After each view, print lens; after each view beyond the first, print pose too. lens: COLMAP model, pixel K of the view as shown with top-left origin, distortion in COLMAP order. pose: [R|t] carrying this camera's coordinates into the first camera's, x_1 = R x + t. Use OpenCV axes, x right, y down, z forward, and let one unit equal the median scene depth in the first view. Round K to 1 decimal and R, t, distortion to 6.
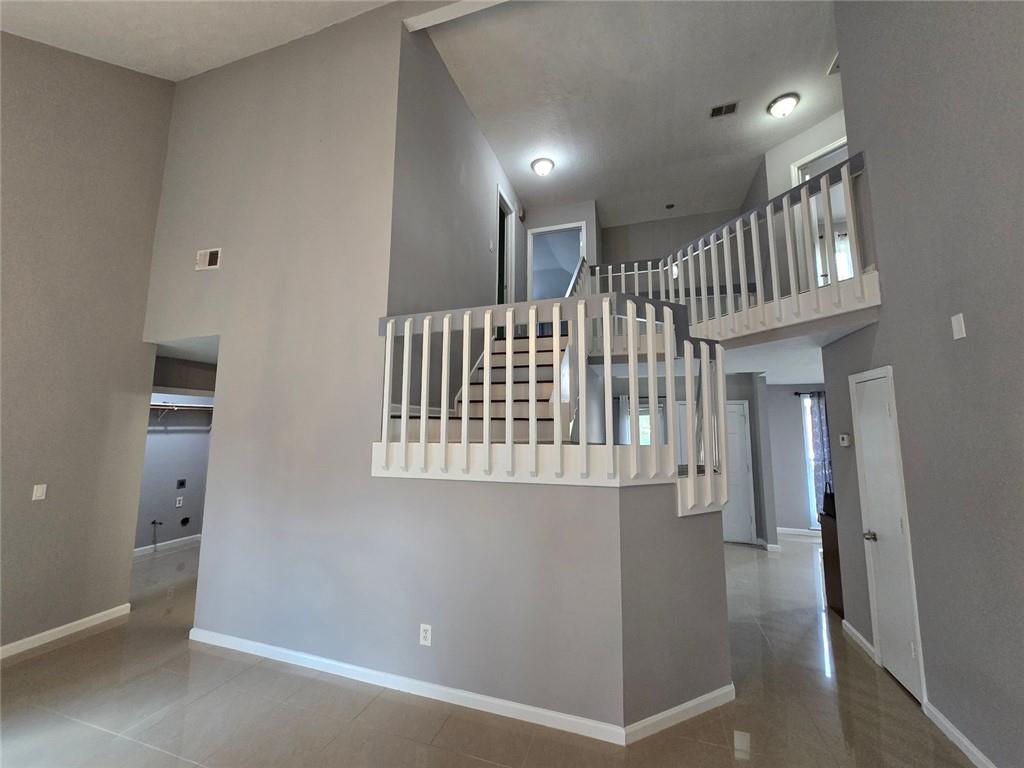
lens RADIAL K [[412.9, 0, 509.5], [0, 412.9, 374.3], [0, 0, 1]] dist [-0.007952, -0.000330]
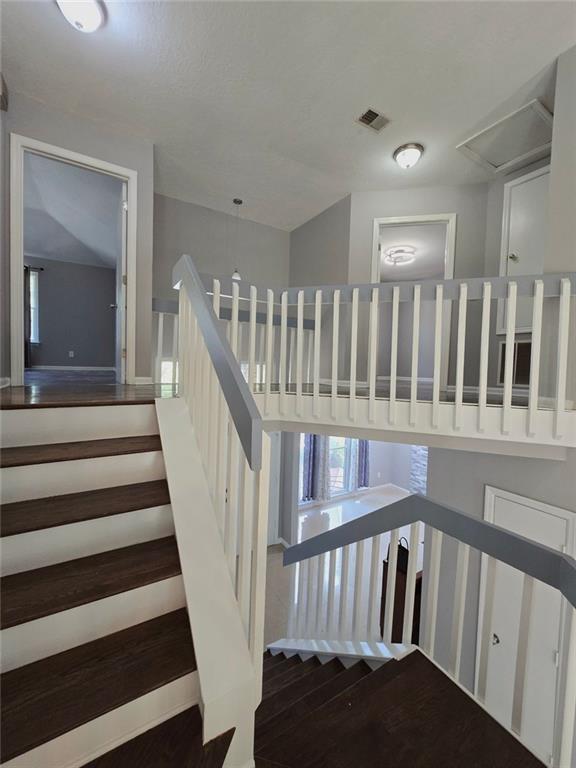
lens RADIAL K [[309.6, 0, 288.0], [0, 309.6, 384.0], [0, 0, 1]] dist [-0.007952, -0.000330]
pose [[0.653171, -0.028314, 0.756681, -0.048454], [-0.116365, 0.983677, 0.137255, -0.263063], [-0.748216, -0.177702, 0.639215, 0.850981]]
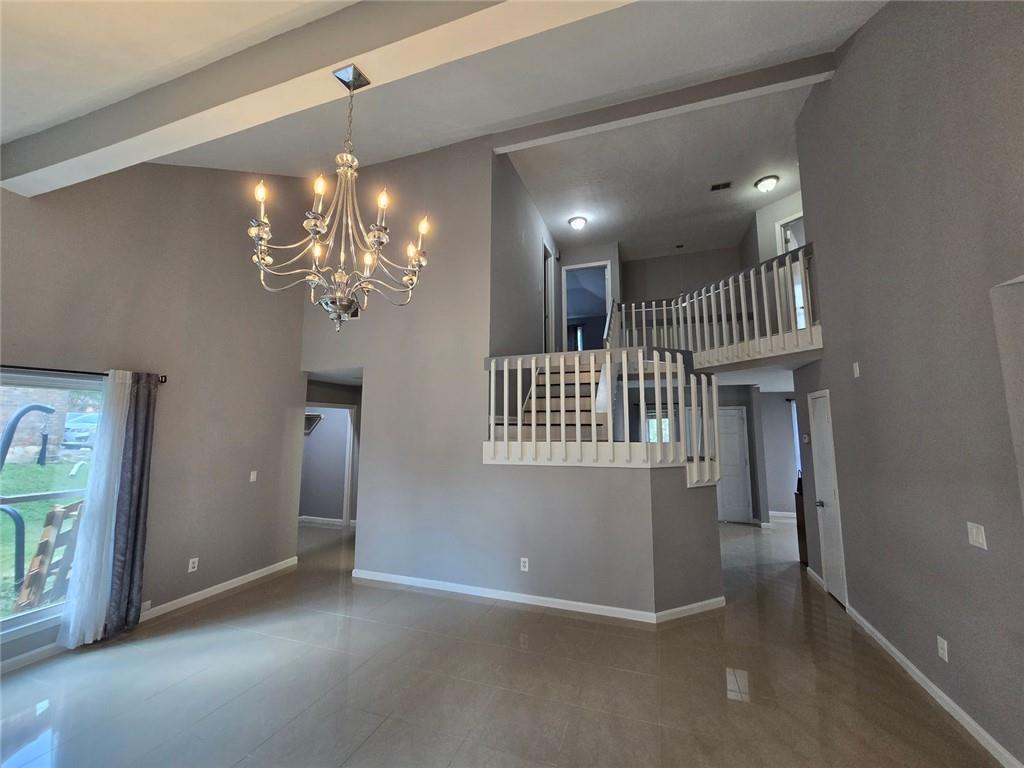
lens RADIAL K [[412.9, 0, 509.5], [0, 412.9, 374.3], [0, 0, 1]] dist [-0.007952, -0.000330]
pose [[0.999743, -0.007647, -0.021364, -0.162355], [0.007649, 0.999971, -0.000006, -0.064397], [0.021363, -0.000157, 0.999772, -0.410719]]
